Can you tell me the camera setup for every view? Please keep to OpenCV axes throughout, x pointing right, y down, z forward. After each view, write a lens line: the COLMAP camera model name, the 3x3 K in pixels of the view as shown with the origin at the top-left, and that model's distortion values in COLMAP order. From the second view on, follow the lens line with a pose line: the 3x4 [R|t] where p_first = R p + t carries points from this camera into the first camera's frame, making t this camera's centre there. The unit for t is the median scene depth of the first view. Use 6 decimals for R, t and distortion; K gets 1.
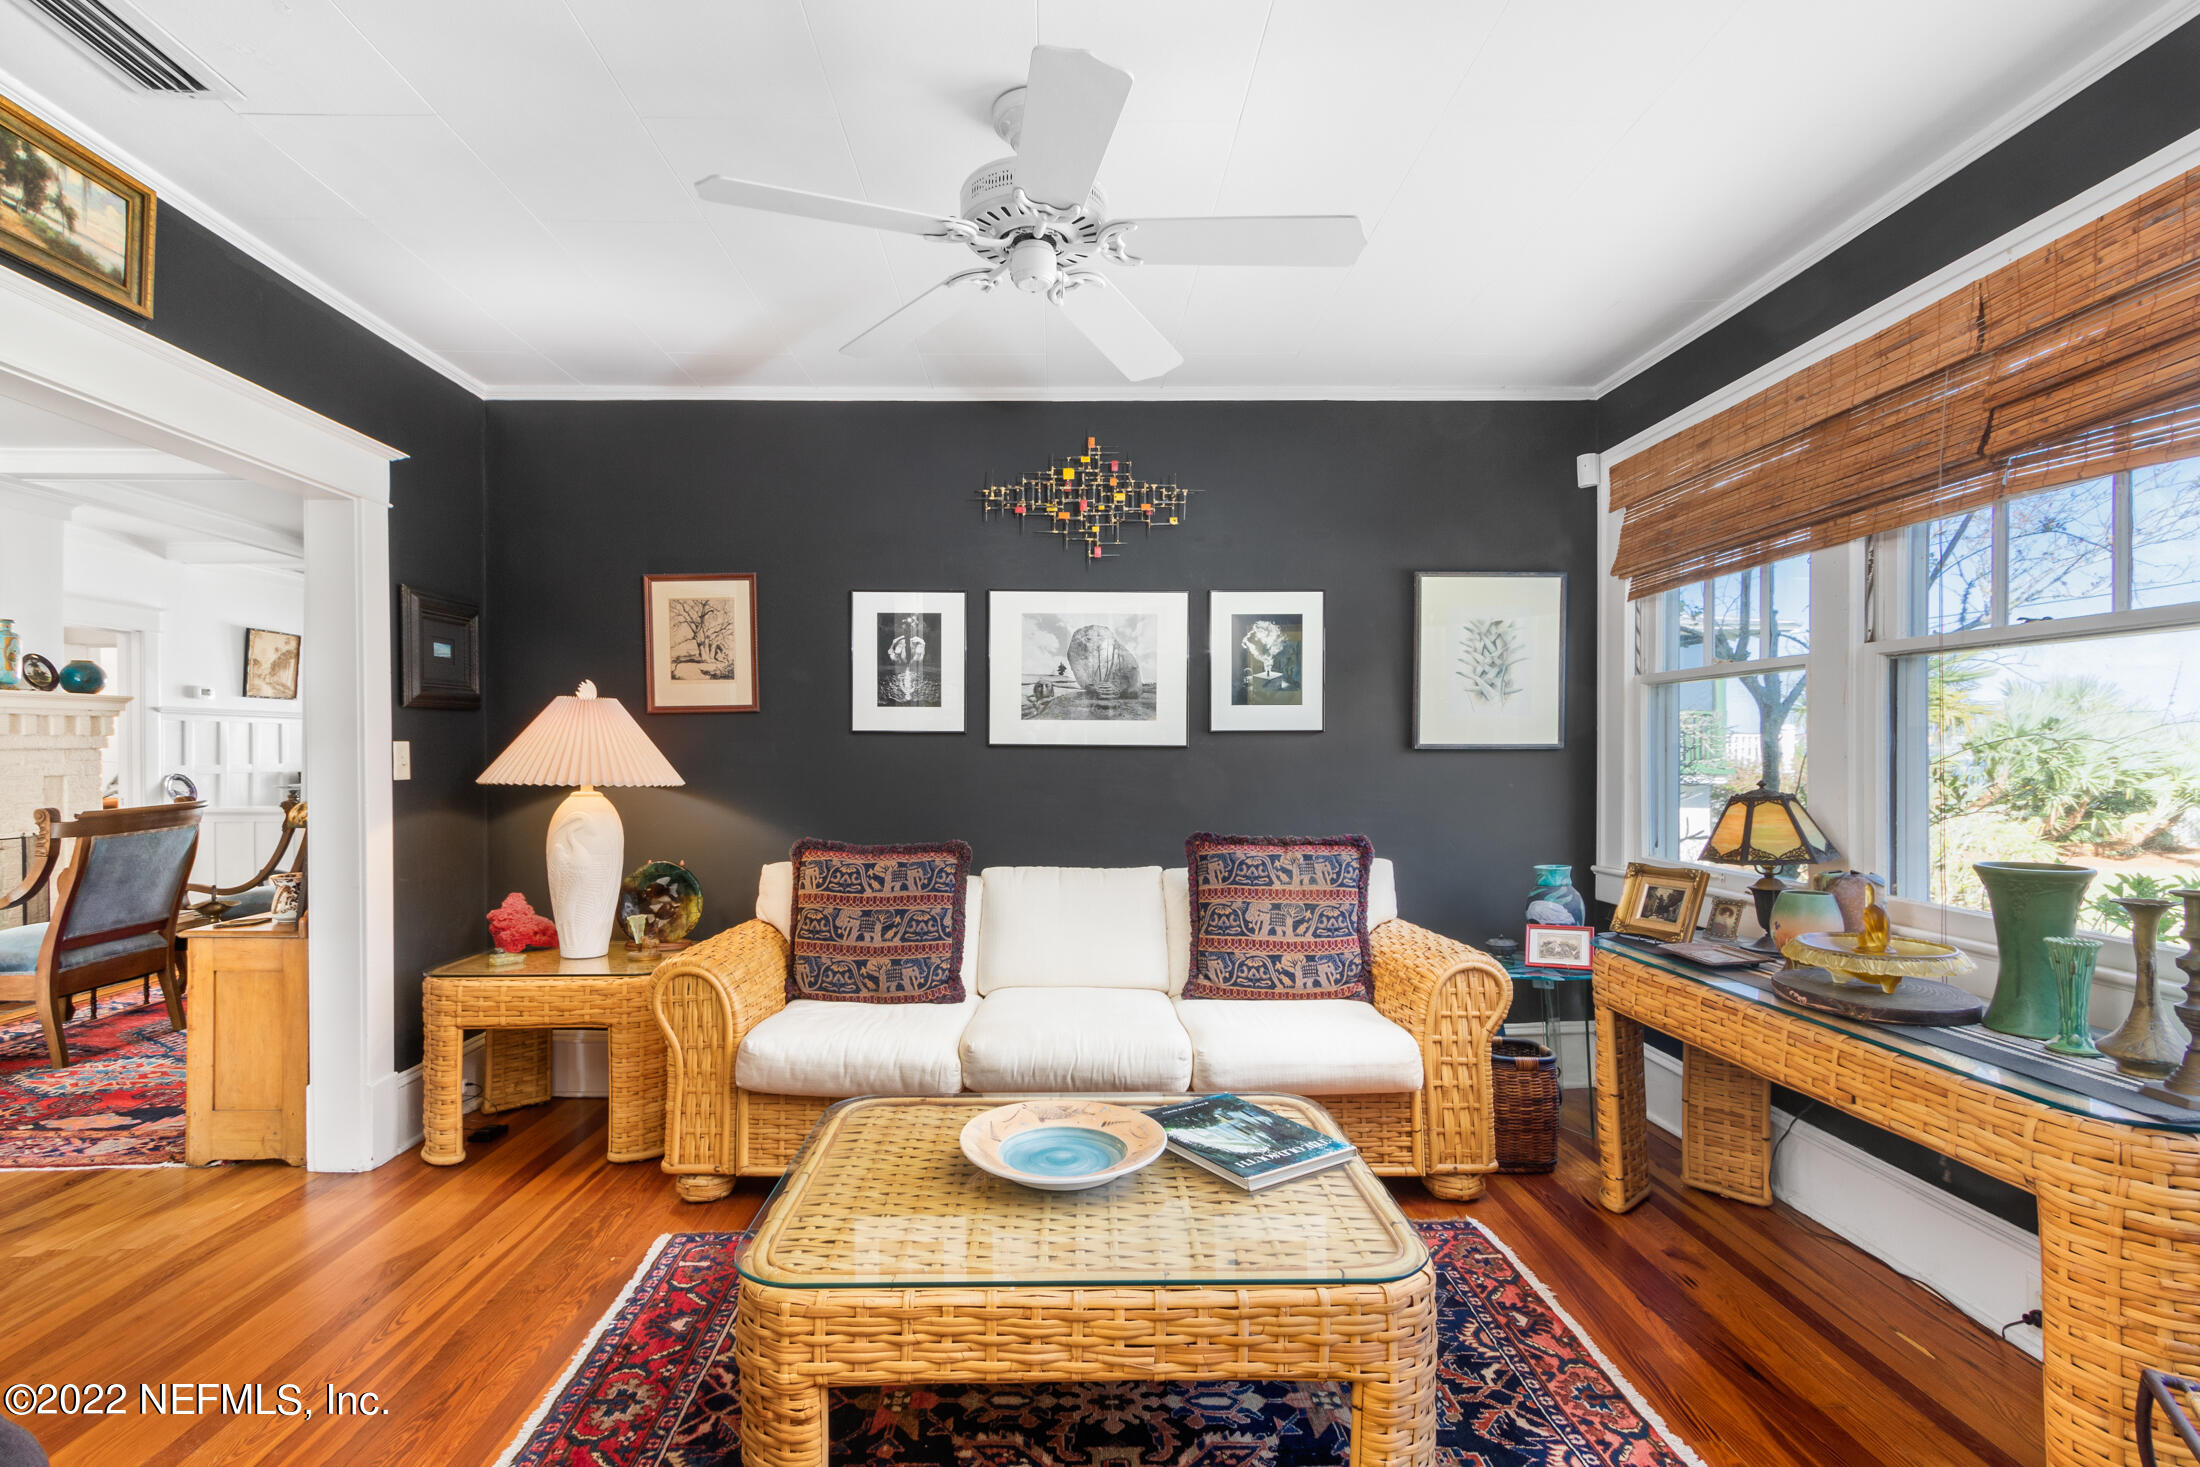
lens RADIAL K [[1035.3, 0, 1100.0], [0, 1035.3, 733.5], [0, 0, 1]] dist [0.030867, 0.000216]
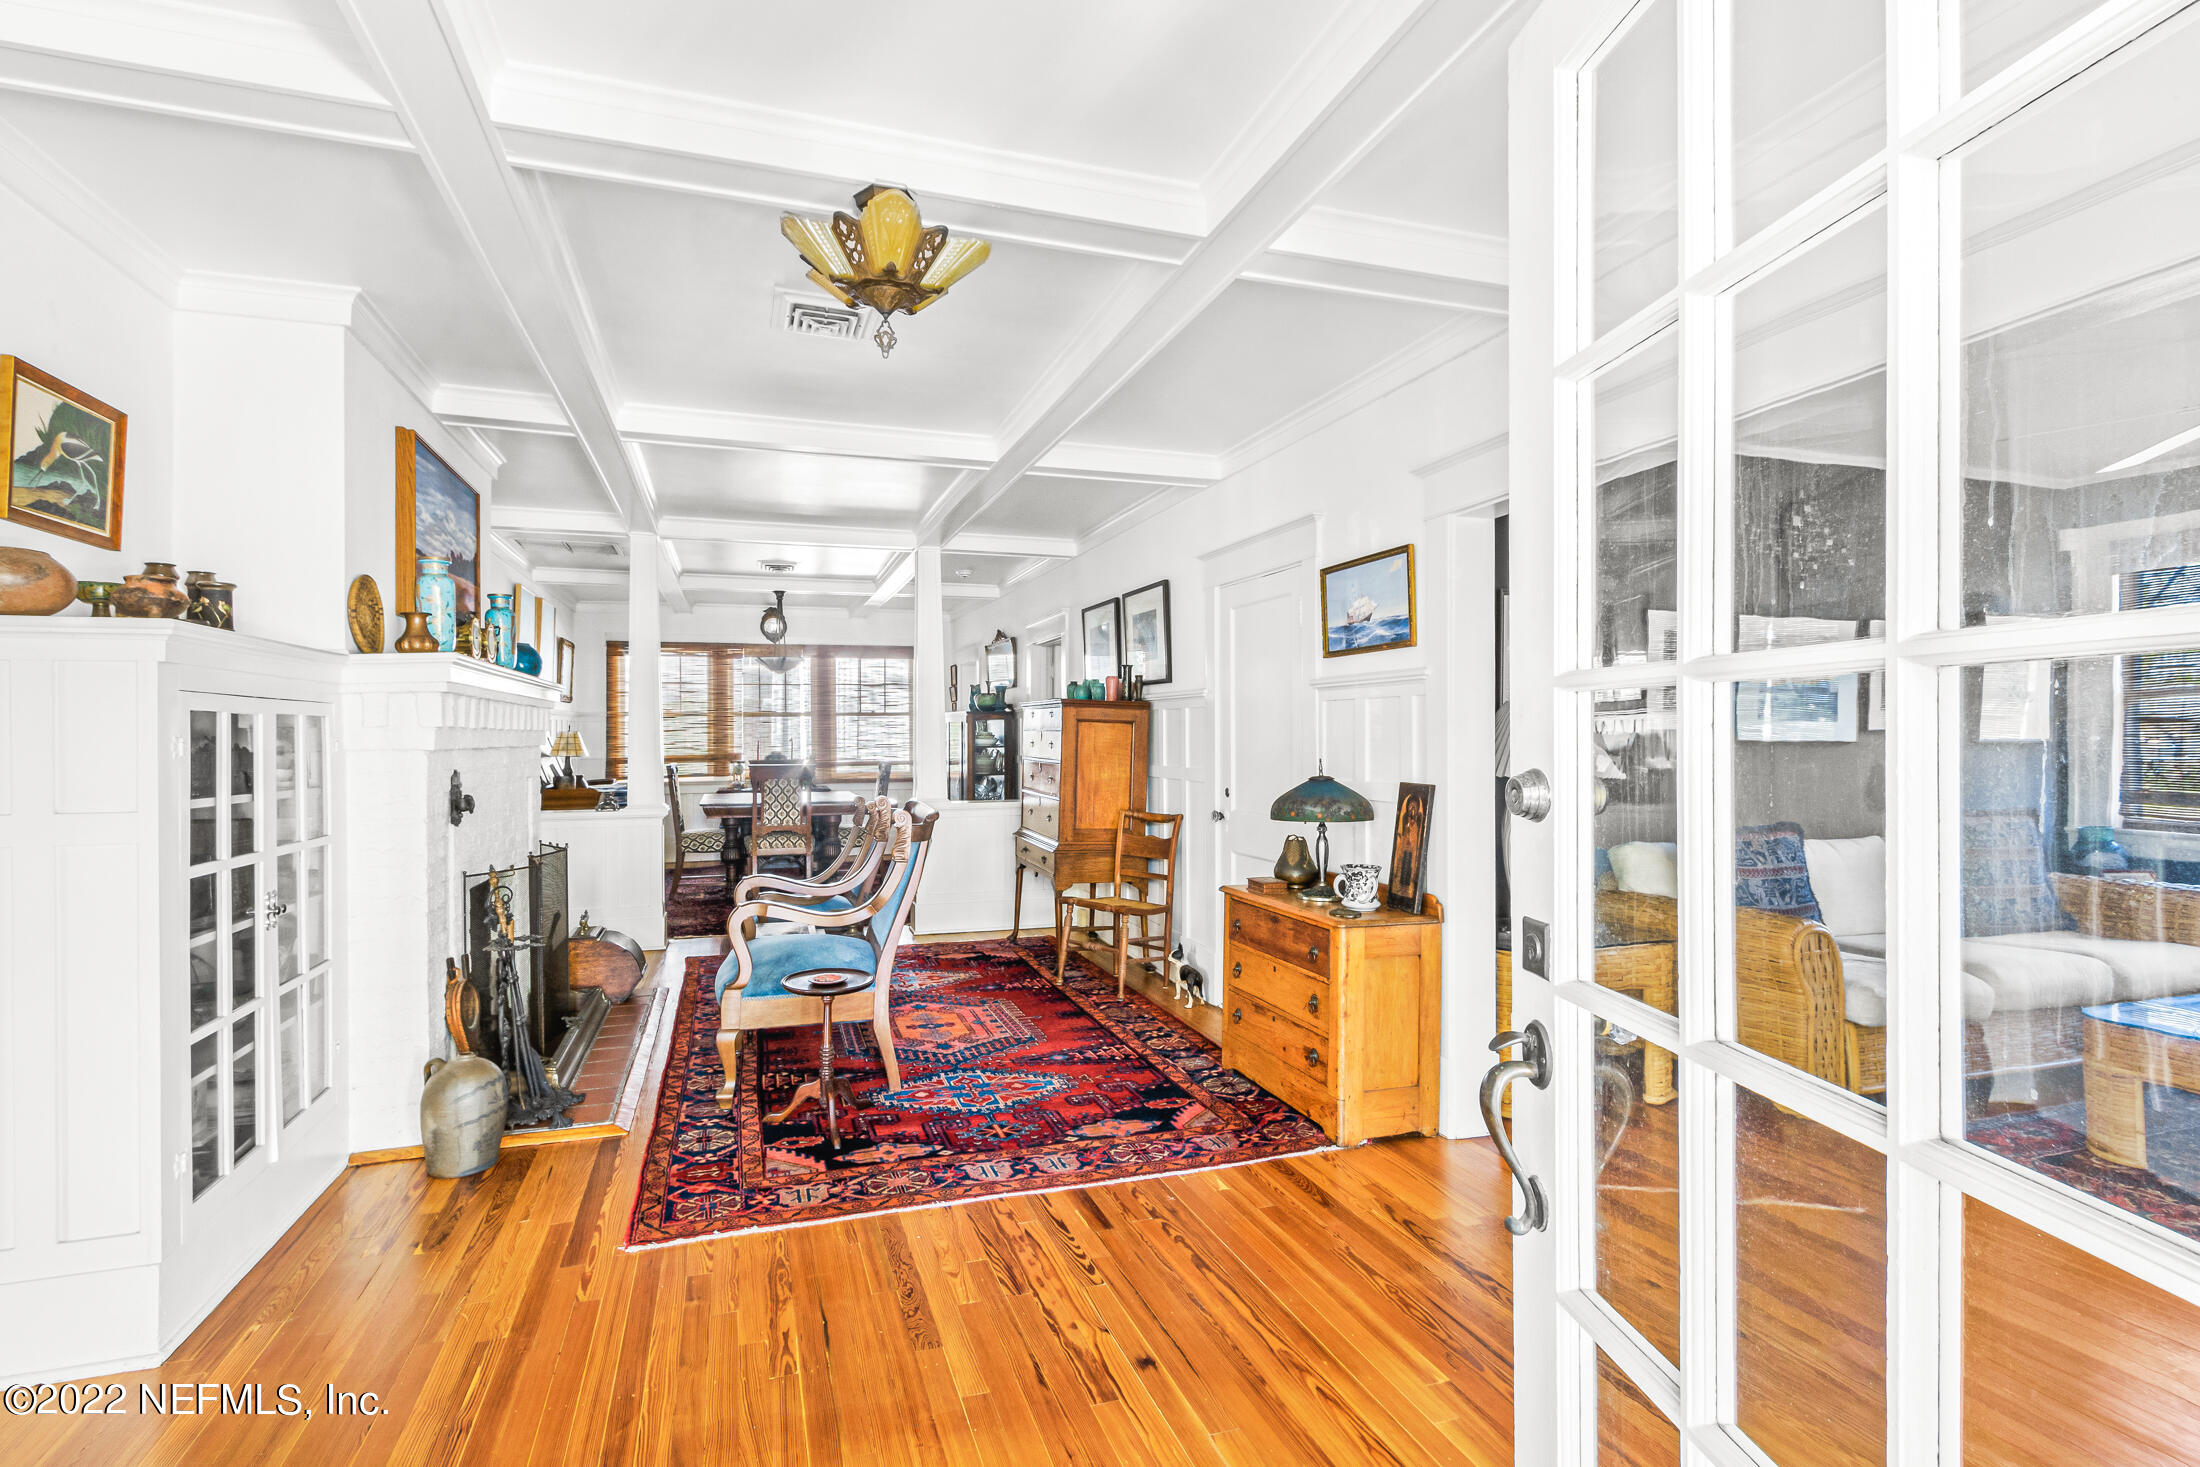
lens RADIAL K [[1010.5, 0, 1101.0], [0, 1010.5, 739.8], [0, 0, 1]] dist [0.000566, -0.000190]
pose [[0.945037, 0.000245, 0.326963, -1.077221], [-0.003002, 0.999964, 0.007927, 0.002650], [-0.326950, -0.008473, 0.945004, 0.117776]]
